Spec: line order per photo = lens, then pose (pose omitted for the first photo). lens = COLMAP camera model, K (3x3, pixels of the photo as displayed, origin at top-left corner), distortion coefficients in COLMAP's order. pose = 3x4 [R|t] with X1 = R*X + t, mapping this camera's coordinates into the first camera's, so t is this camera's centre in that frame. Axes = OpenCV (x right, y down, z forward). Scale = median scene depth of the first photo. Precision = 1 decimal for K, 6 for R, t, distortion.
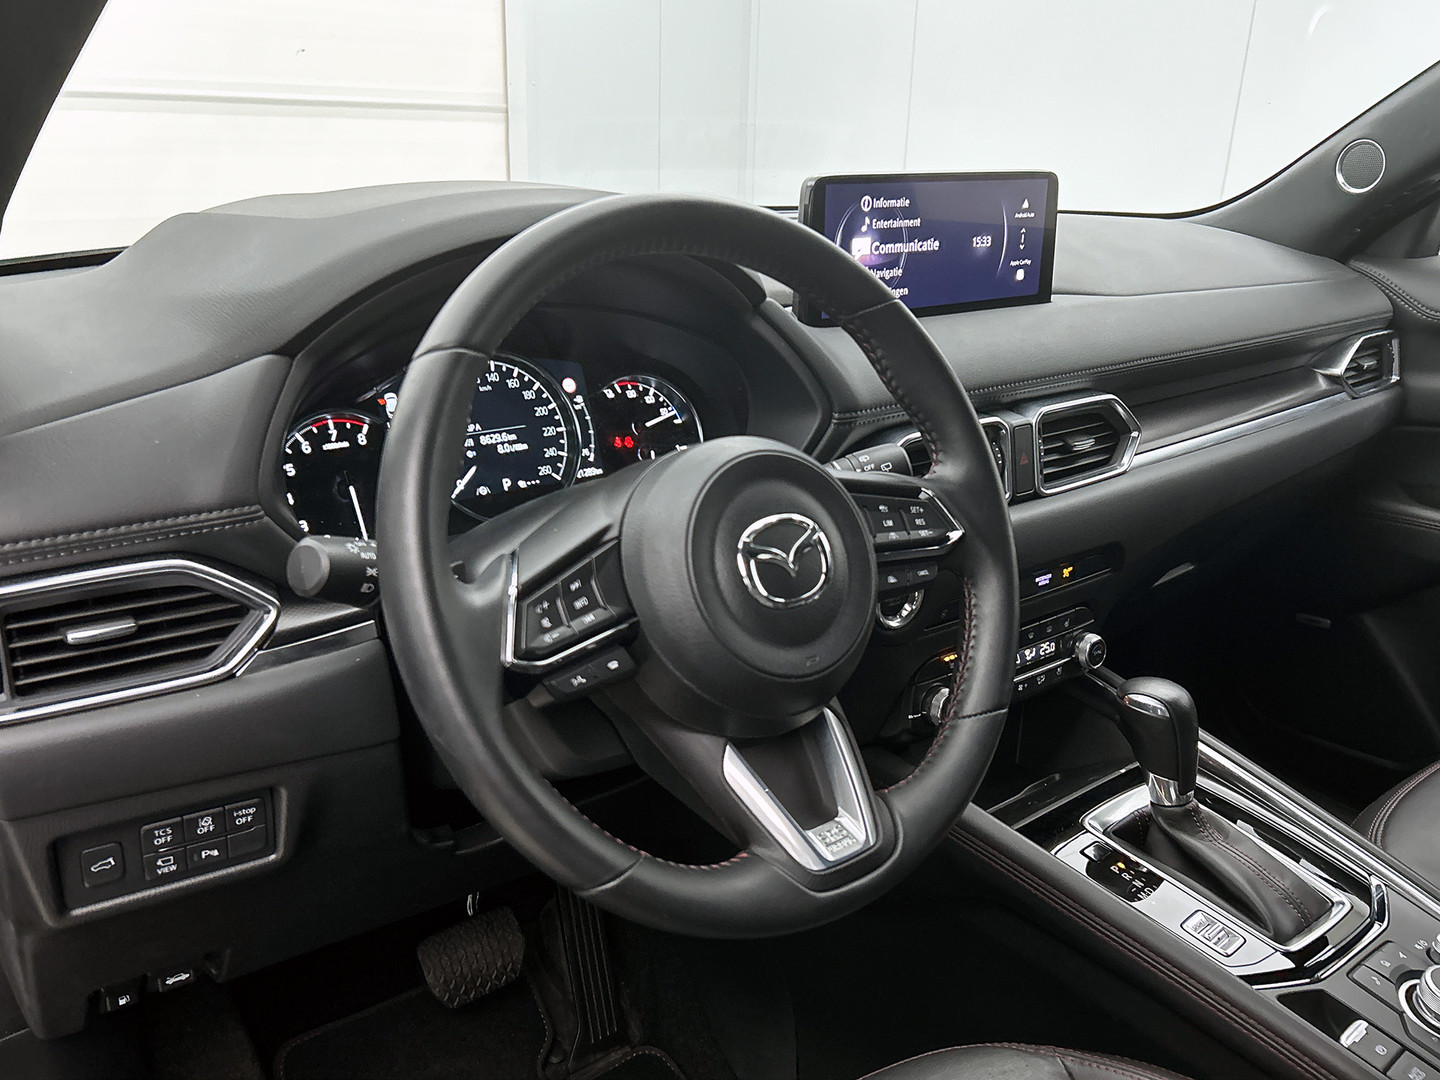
lens RADIAL K [[1196.5, 0, 718.0], [0, 1196.5, 539.4], [0, 0, 1]] dist [-0.006095, -0.004214]
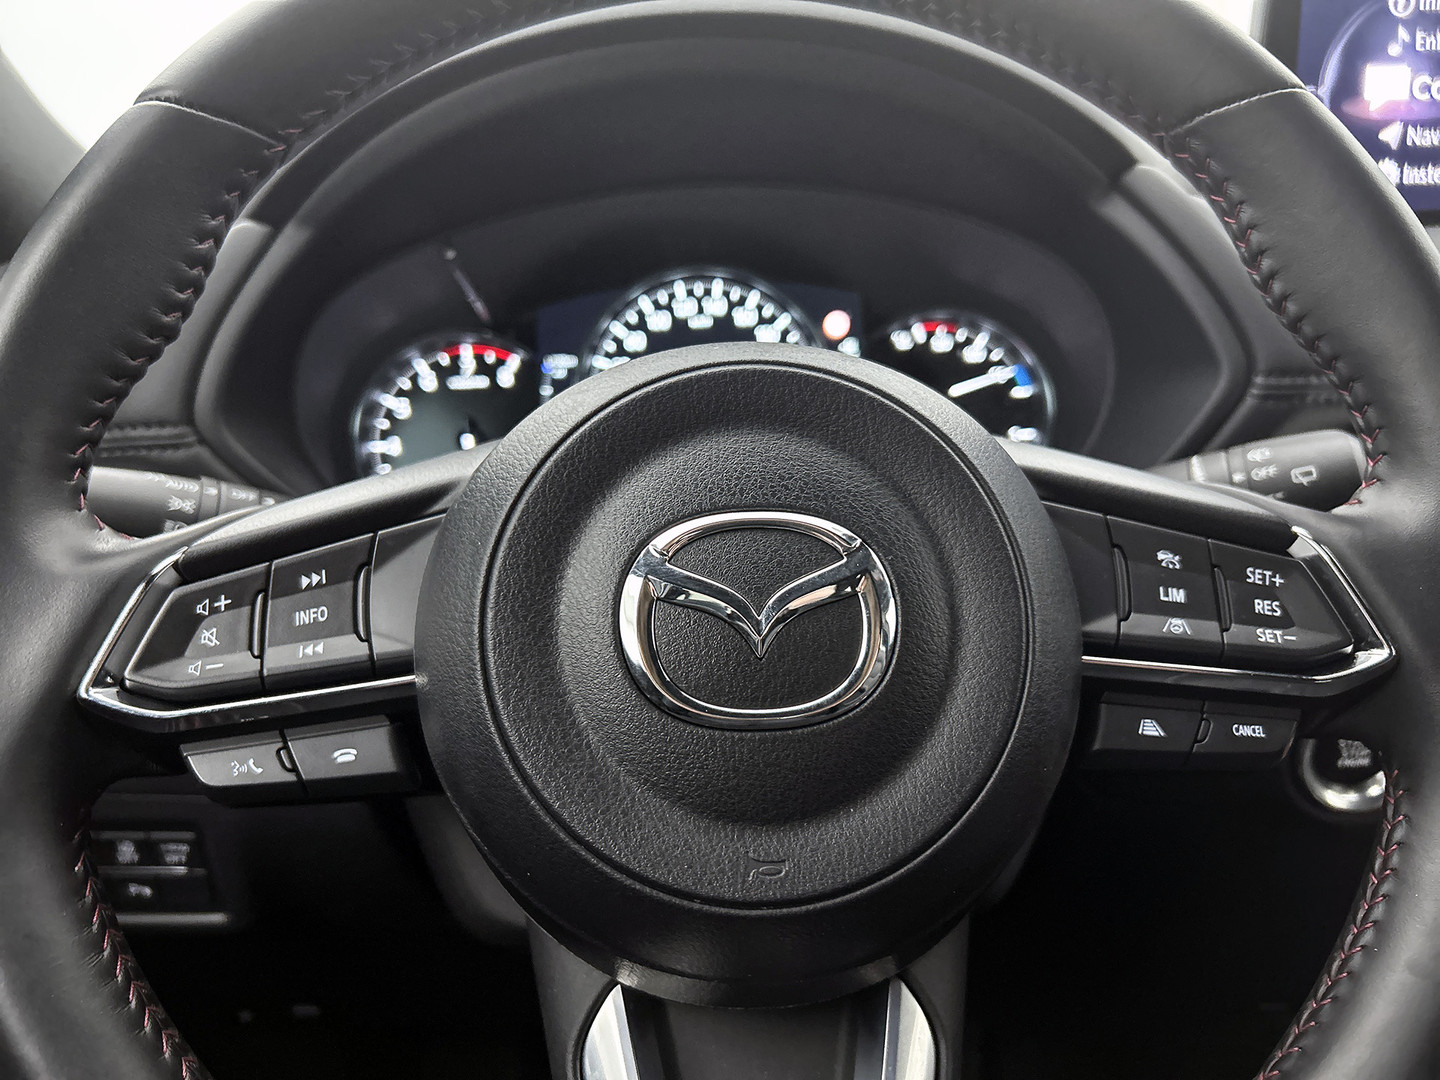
lens RADIAL K [[1102.7, 0, 703.1], [0, 1102.7, 516.4], [0, 0, 1]] dist [-0.001307, -0.026271]
pose [[0.818751, 0.113266, -0.562865, 0.175680], [-0.130851, 0.991360, 0.009154, -0.018888], [0.559039, 0.066157, 0.826498, 0.461882]]
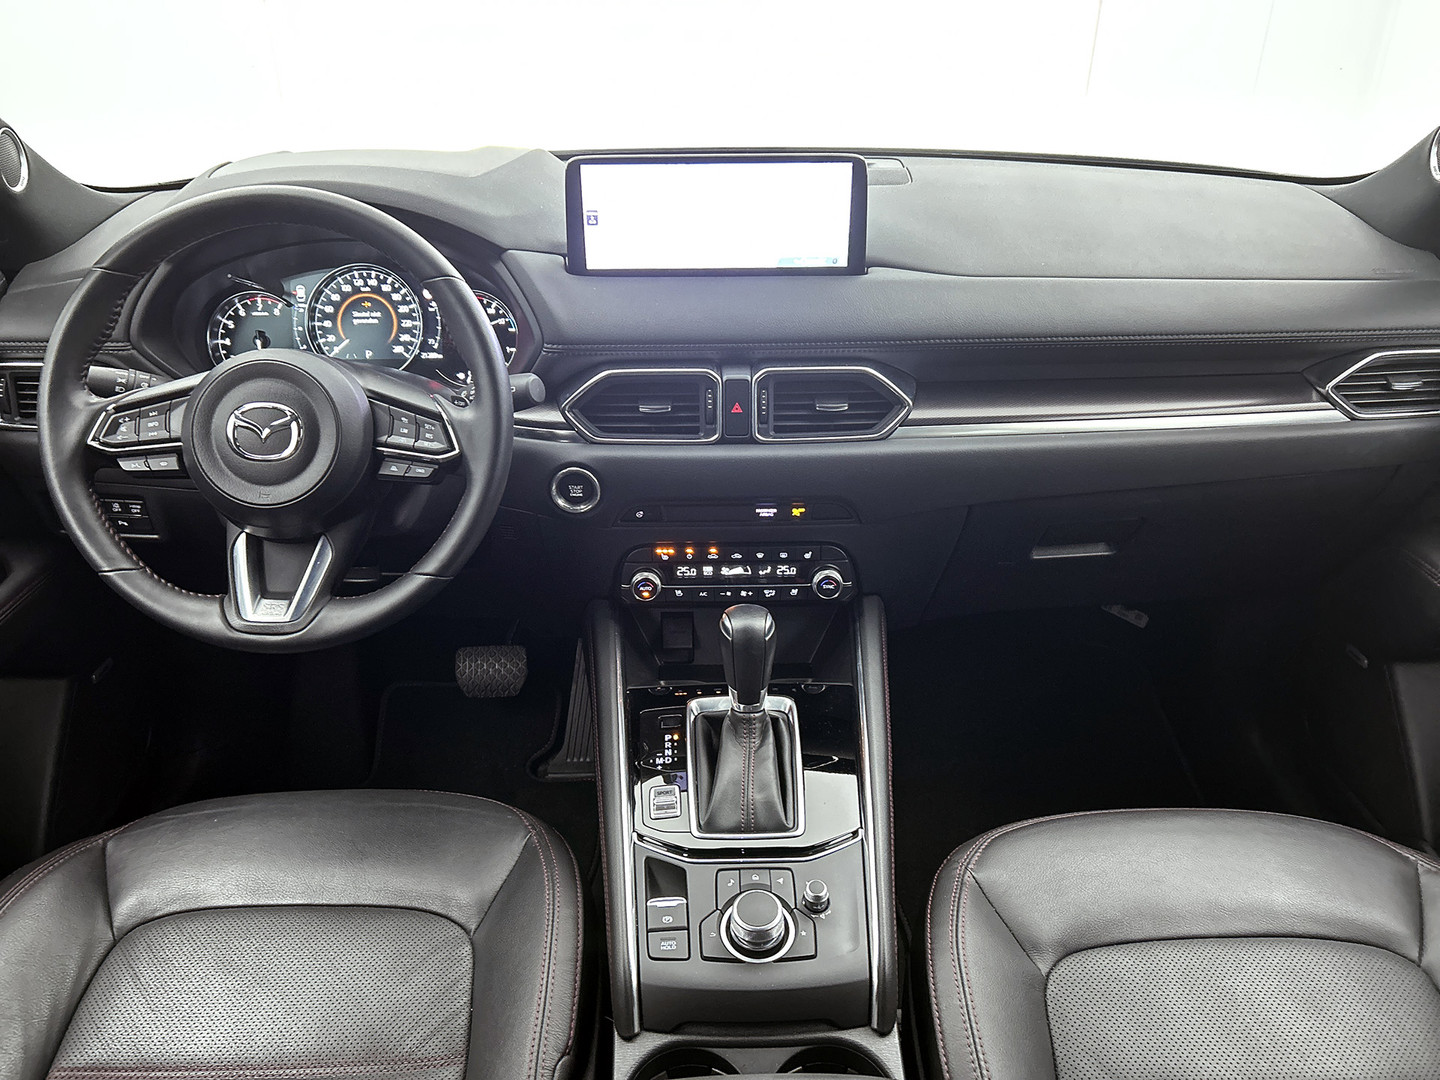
lens RADIAL K [[1102.7, 0, 717.7], [0, 1102.7, 537.8], [0, 0, 1]] dist [-0.001307, -0.026271]
pose [[0.800272, 0.271259, -0.534775, 0.967700], [-0.179015, 0.959237, 0.218674, -0.202739], [0.572293, -0.079266, 0.816210, 0.084124]]
